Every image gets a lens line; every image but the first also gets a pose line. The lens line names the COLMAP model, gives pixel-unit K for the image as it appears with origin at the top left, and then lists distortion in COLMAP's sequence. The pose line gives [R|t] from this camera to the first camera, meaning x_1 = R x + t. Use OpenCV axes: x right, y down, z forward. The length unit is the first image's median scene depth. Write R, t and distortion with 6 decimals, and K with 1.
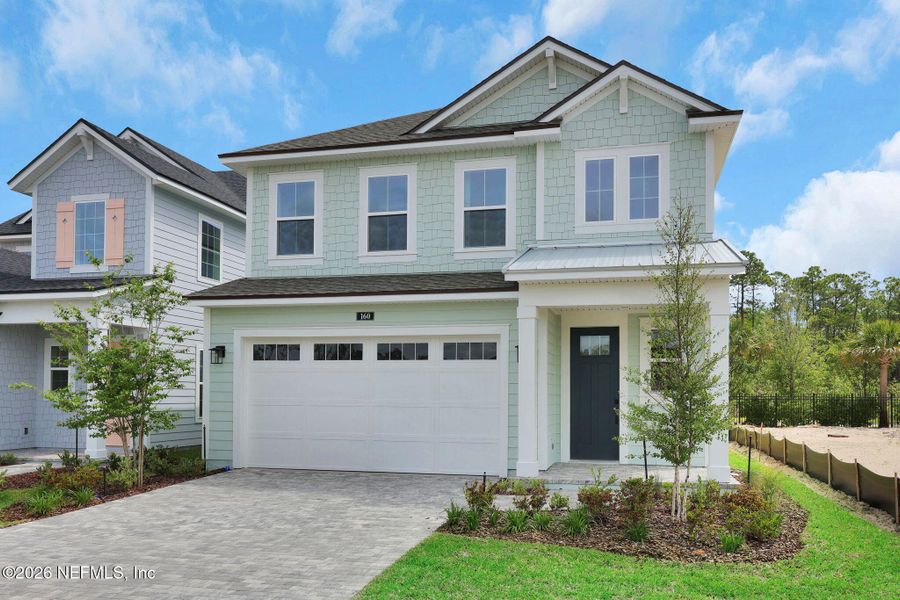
lens RADIAL K [[703.0, 0, 475.9], [0, 703.0, 387.8], [0, 0, 1]] dist [-0.004415, -0.001225]
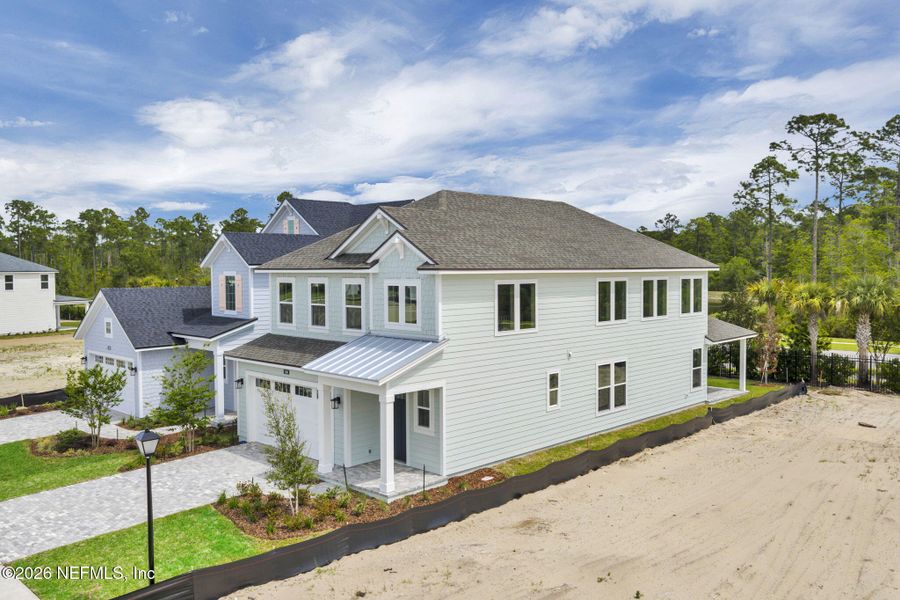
lens RADIAL K [[748.8, 0, 450.0], [0, 748.8, 300.0], [0, 0, 1]] dist [0.014332, -0.003233]
pose [[0.853613, 0.012272, -0.520763, 1.217087], [0.016784, 0.998555, 0.051043, -0.376121], [0.520638, -0.052312, 0.852174, -0.458071]]
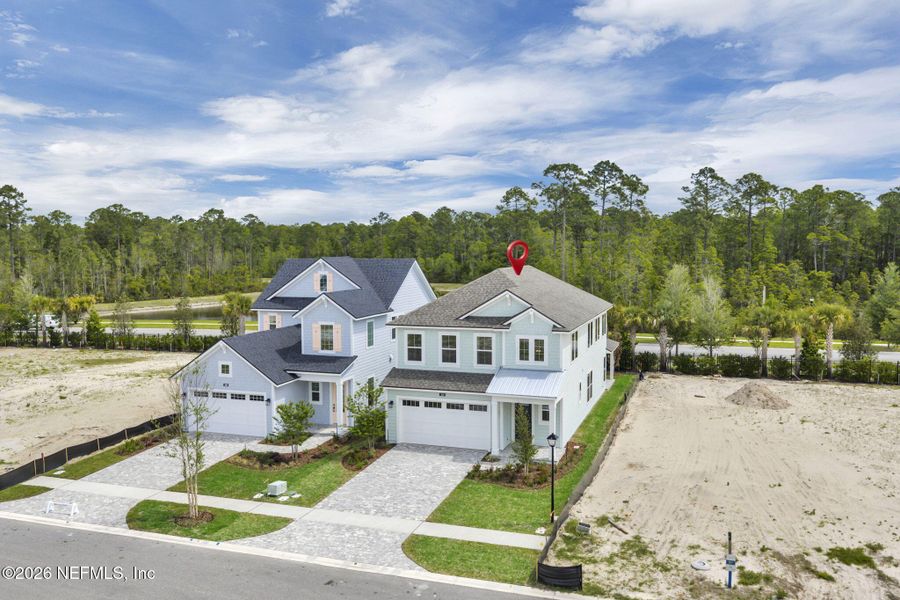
lens RADIAL K [[748.8, 0, 450.0], [0, 748.8, 300.0], [0, 0, 1]] dist [0.014332, -0.003233]
pose [[0.994341, -0.003532, -0.106175, 0.198214], [0.012354, 0.996510, 0.082553, -0.723806], [0.105513, -0.083398, 0.990915, -1.971948]]
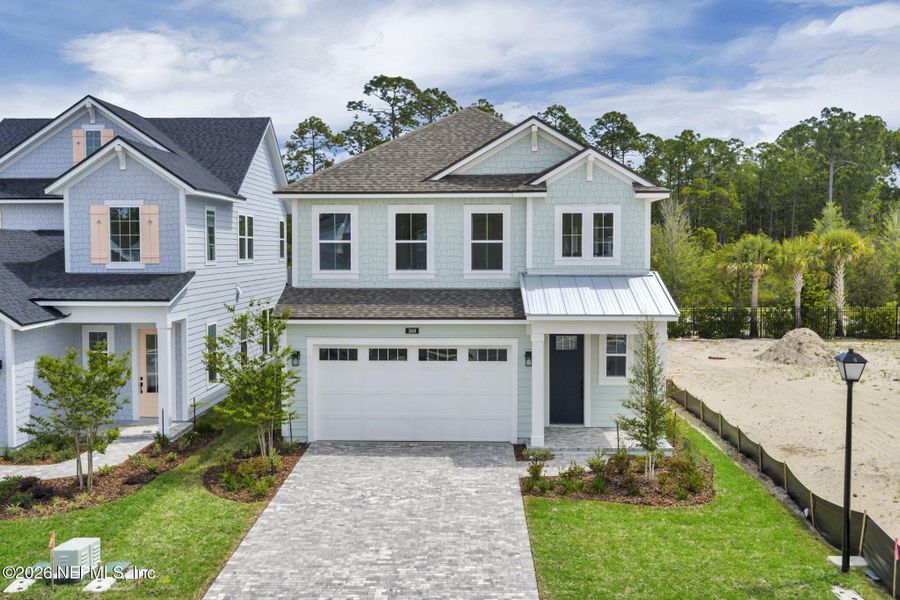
lens RADIAL K [[902.8, 0, 450.0], [0, 902.8, 300.0], [0, 0, 1]] dist [0.009231, -0.015500]
pose [[0.979710, -0.018461, 0.199568, -0.421948], [0.004625, 0.997566, 0.069571, -0.275461], [-0.200367, -0.067236, 0.977411, -0.717826]]
